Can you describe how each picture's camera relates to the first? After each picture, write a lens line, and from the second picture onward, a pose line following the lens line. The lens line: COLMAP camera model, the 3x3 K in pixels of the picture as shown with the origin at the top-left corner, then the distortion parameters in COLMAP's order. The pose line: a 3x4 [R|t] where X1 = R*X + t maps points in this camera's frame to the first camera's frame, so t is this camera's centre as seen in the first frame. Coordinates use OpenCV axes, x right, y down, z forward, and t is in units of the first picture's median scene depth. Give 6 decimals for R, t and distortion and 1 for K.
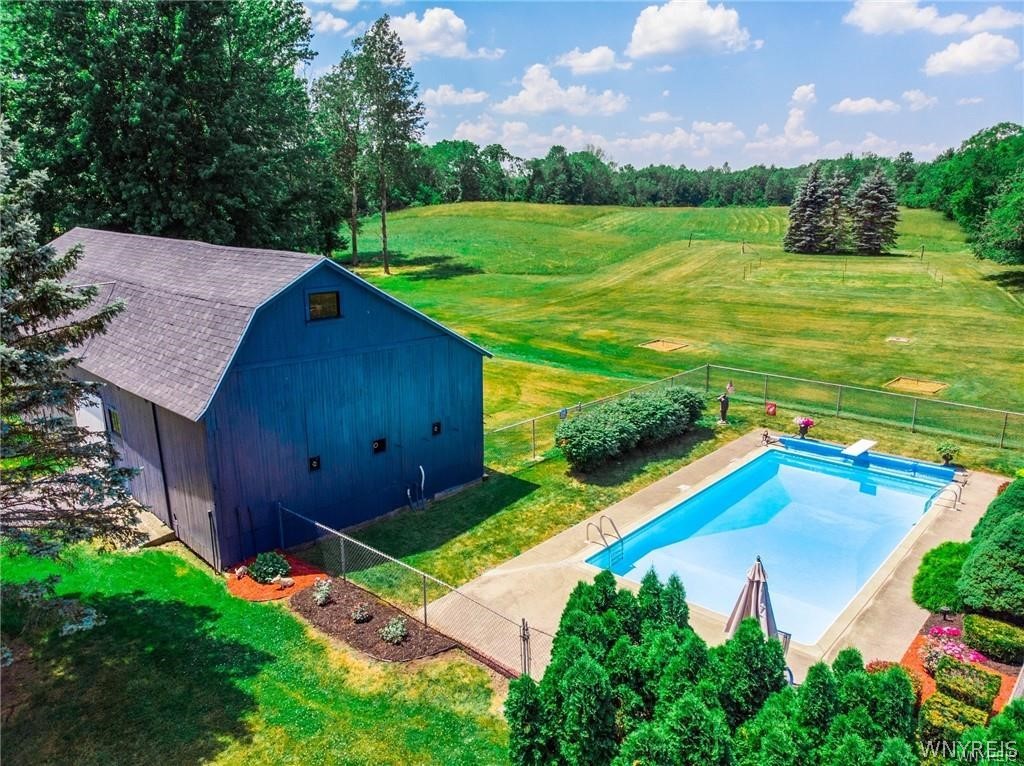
lens RADIAL K [[734.7, 0, 512.0], [0, 734.7, 383.0], [0, 0, 1]] dist [-0.028581, -0.003060]
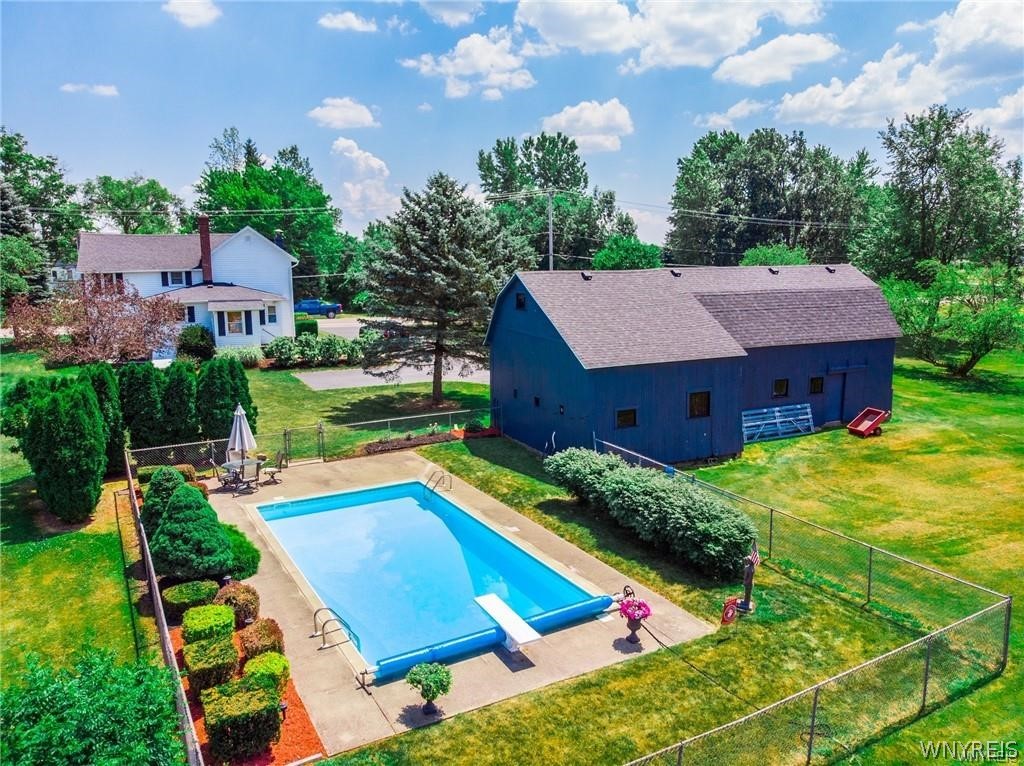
lens RADIAL K [[734.7, 0, 512.0], [0, 734.7, 383.0], [0, 0, 1]] dist [-0.028581, -0.003060]
pose [[-0.300310, 0.175697, -0.937520, 1.166787], [-0.226081, 0.941770, 0.248912, -0.294896], [0.926661, 0.286706, -0.243102, 1.242132]]
